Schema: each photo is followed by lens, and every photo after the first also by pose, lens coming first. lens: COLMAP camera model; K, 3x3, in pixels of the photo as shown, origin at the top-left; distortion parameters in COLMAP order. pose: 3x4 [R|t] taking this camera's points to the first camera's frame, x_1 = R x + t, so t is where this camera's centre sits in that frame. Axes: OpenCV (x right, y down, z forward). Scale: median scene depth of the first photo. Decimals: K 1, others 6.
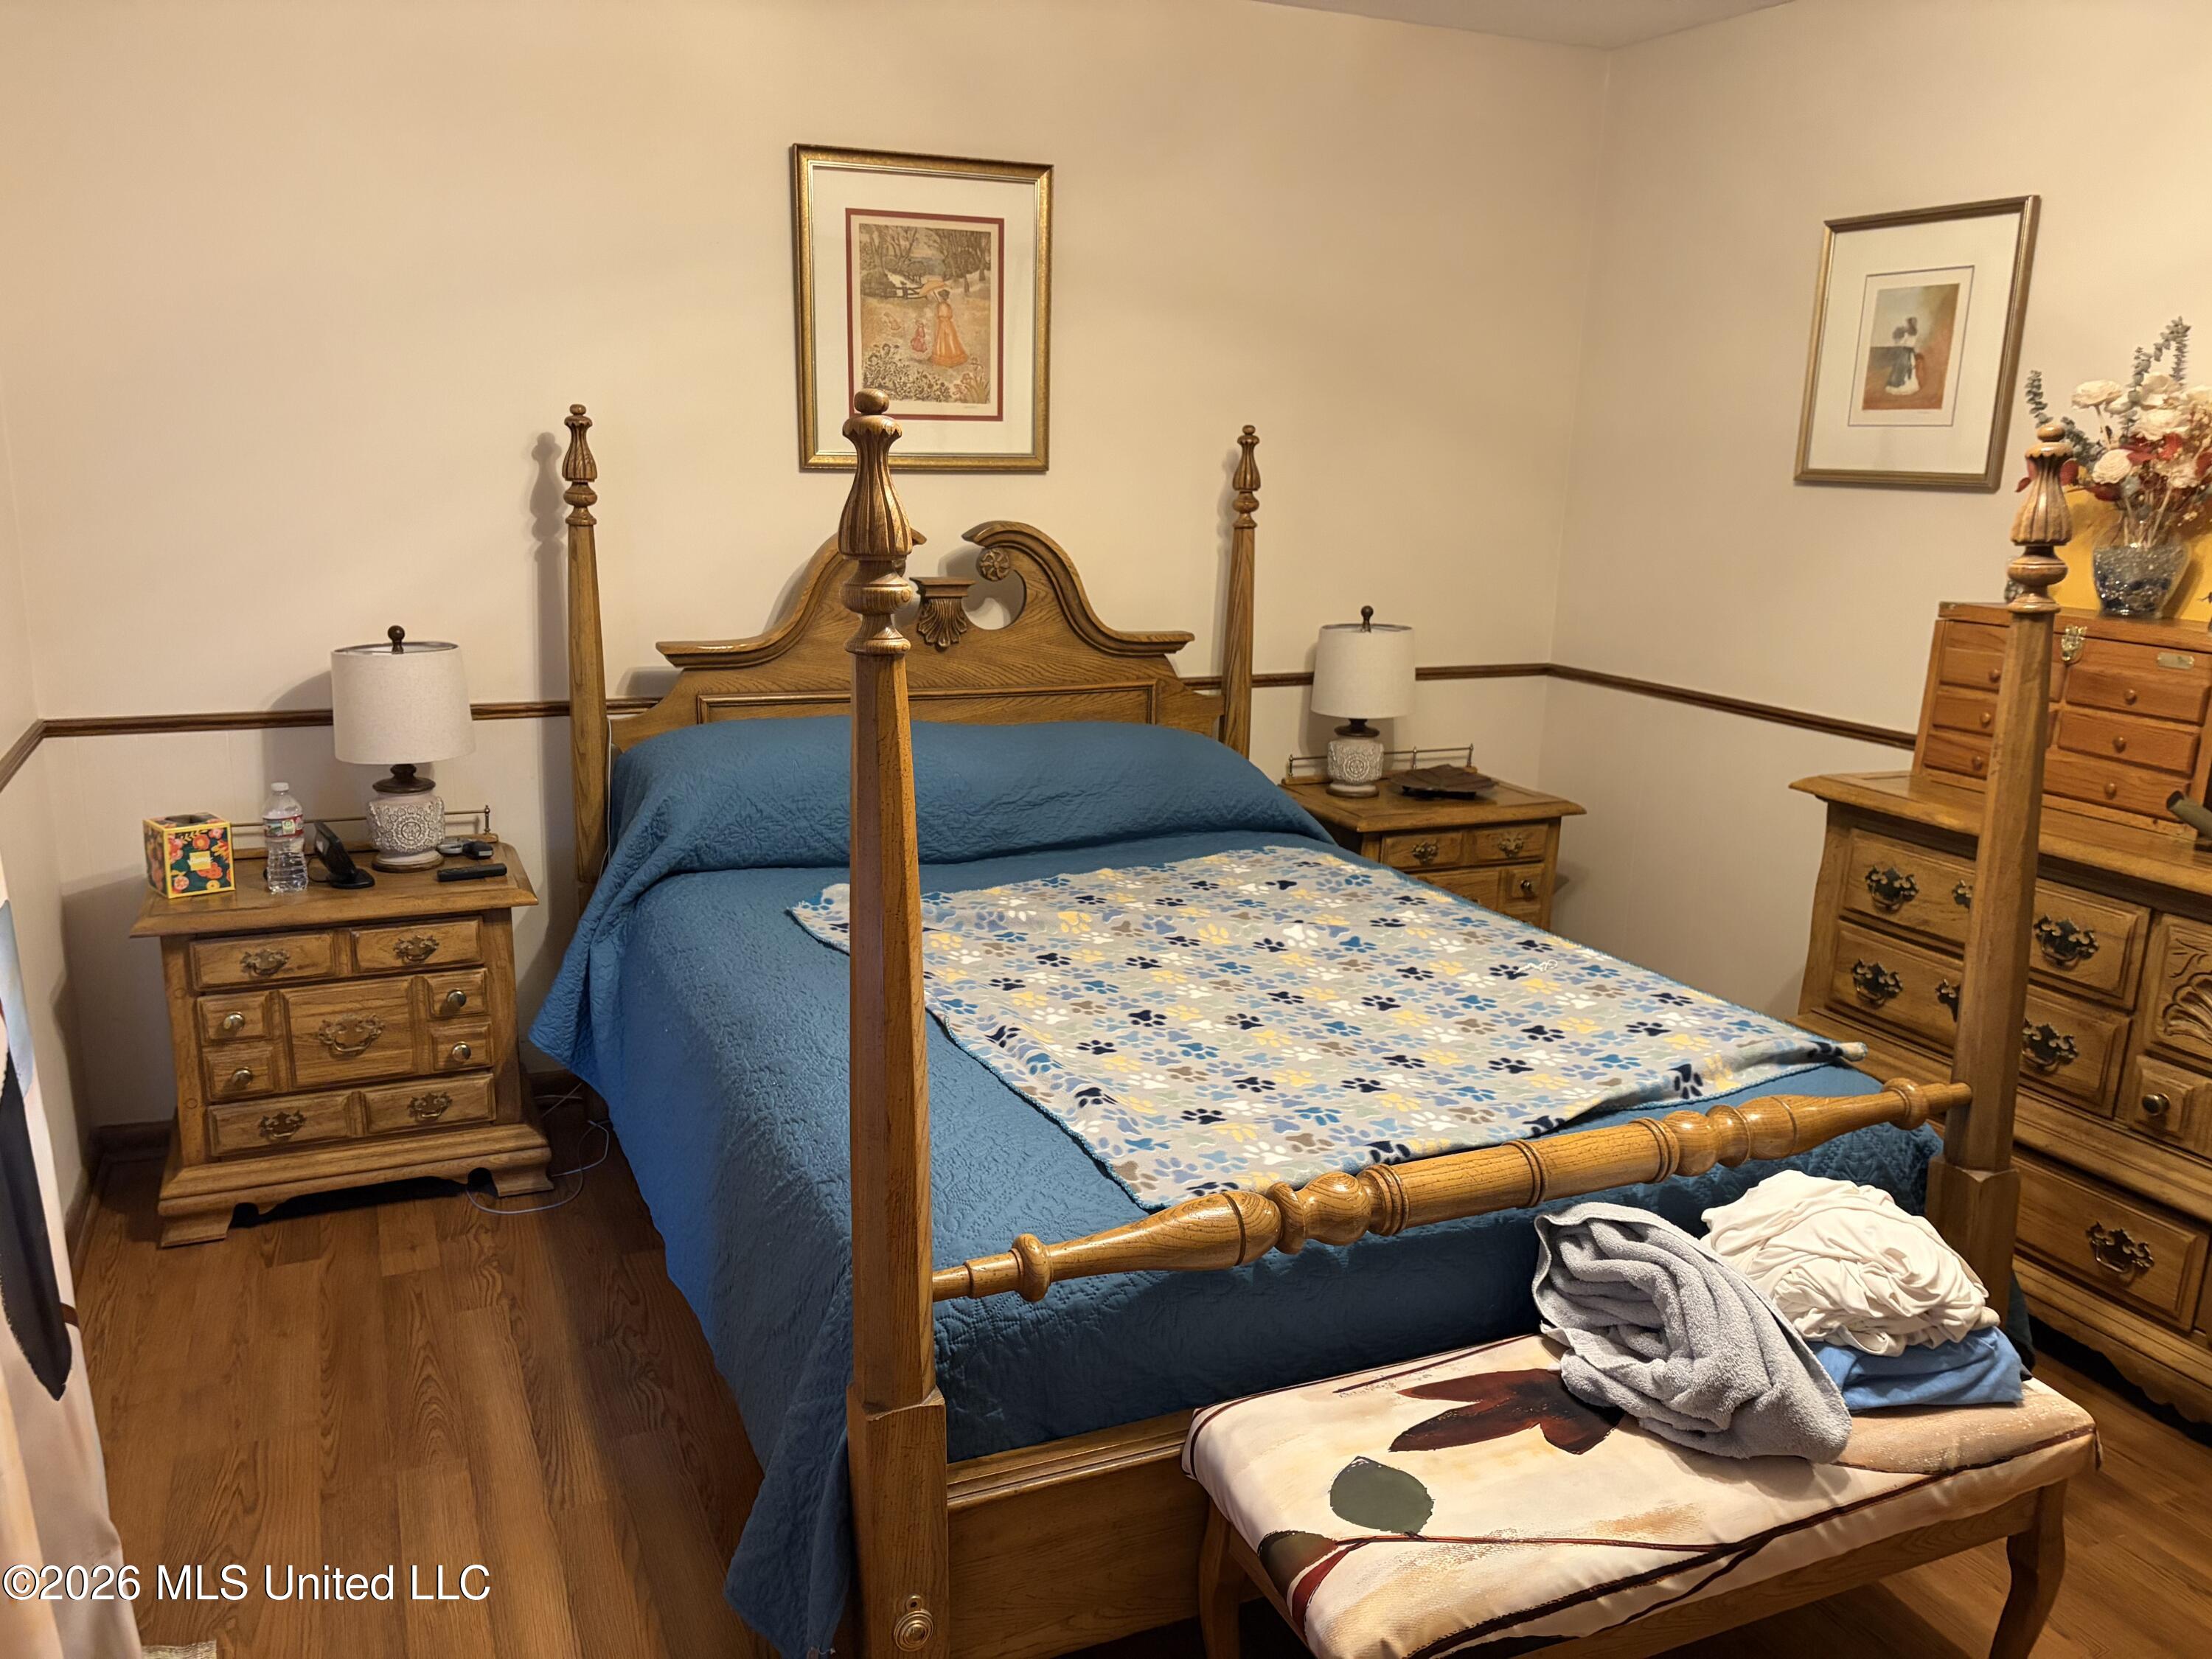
lens RADIAL K [[1662.7, 0, 1104.2], [0, 1662.7, 841.3], [0, 0, 1]] dist [0.056875, -0.064608]
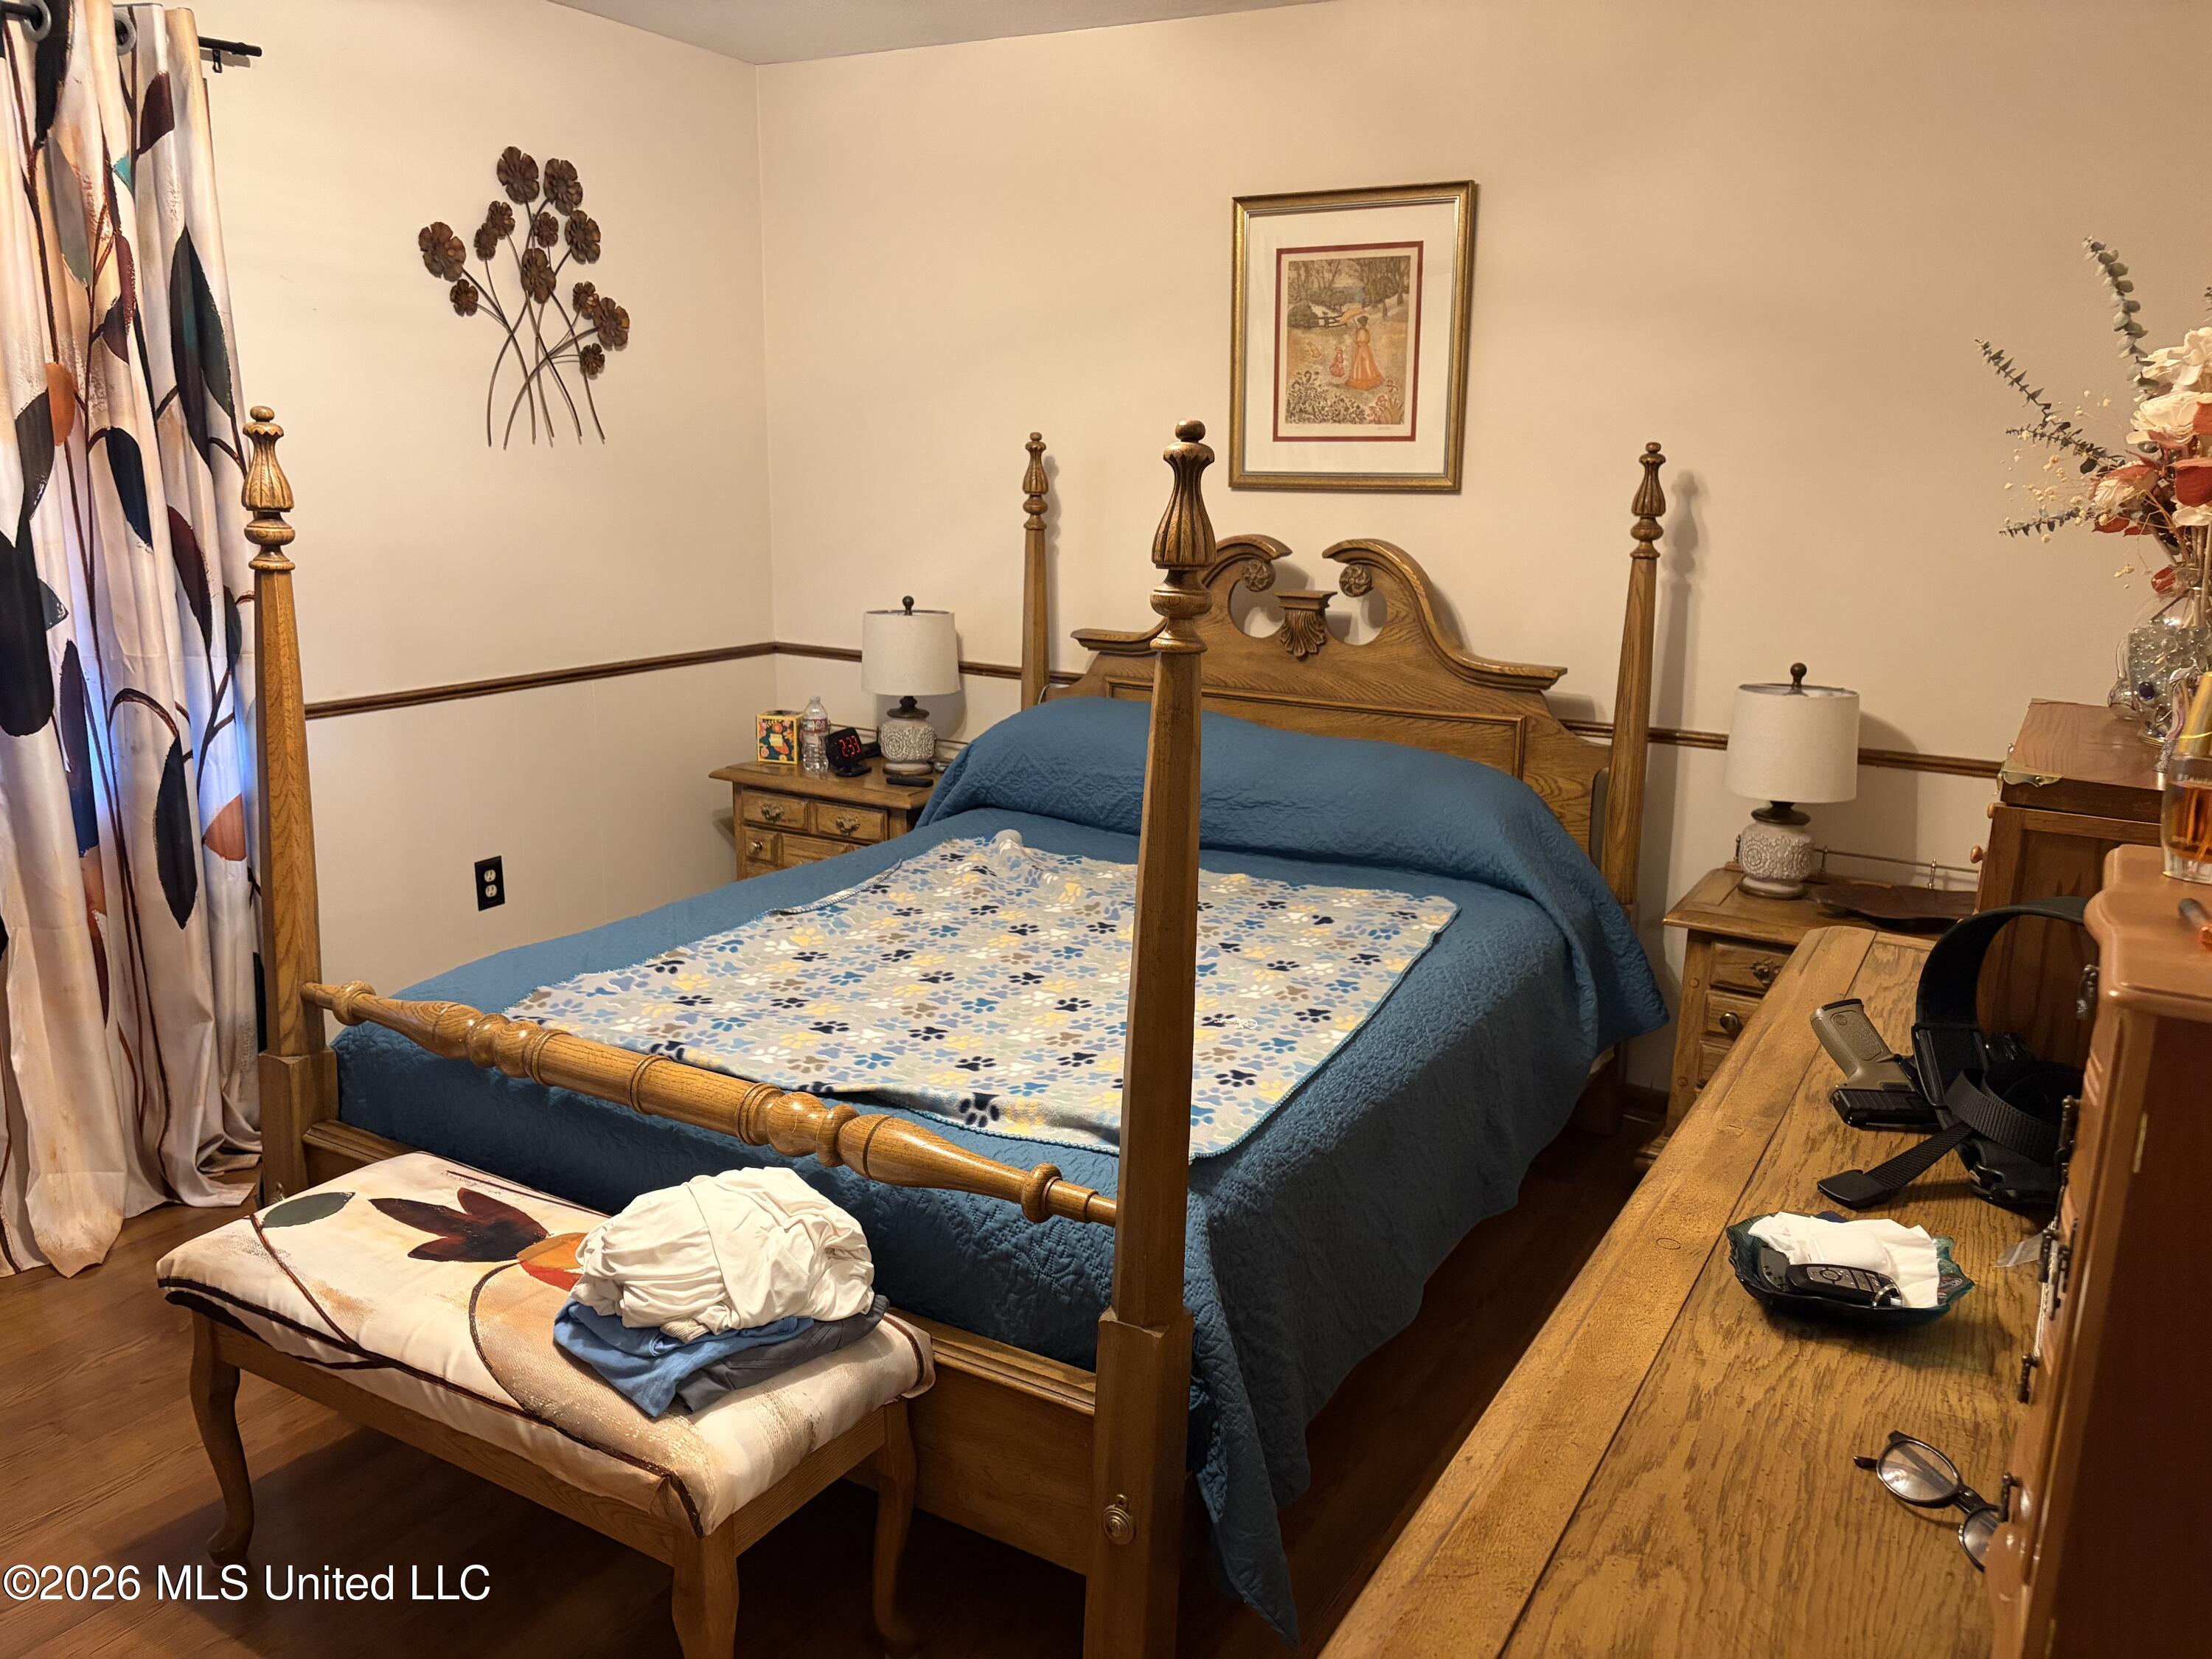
lens RADIAL K [[1662.7, 0, 1107.5], [0, 1662.7, 828.2], [0, 0, 1]] dist [0.056875, -0.064608]
pose [[0.591300, 0.171408, -0.788025, 0.717362], [-0.197125, 0.978230, 0.064867, -0.057973], [0.781988, 0.116983, 0.612216, 0.292688]]
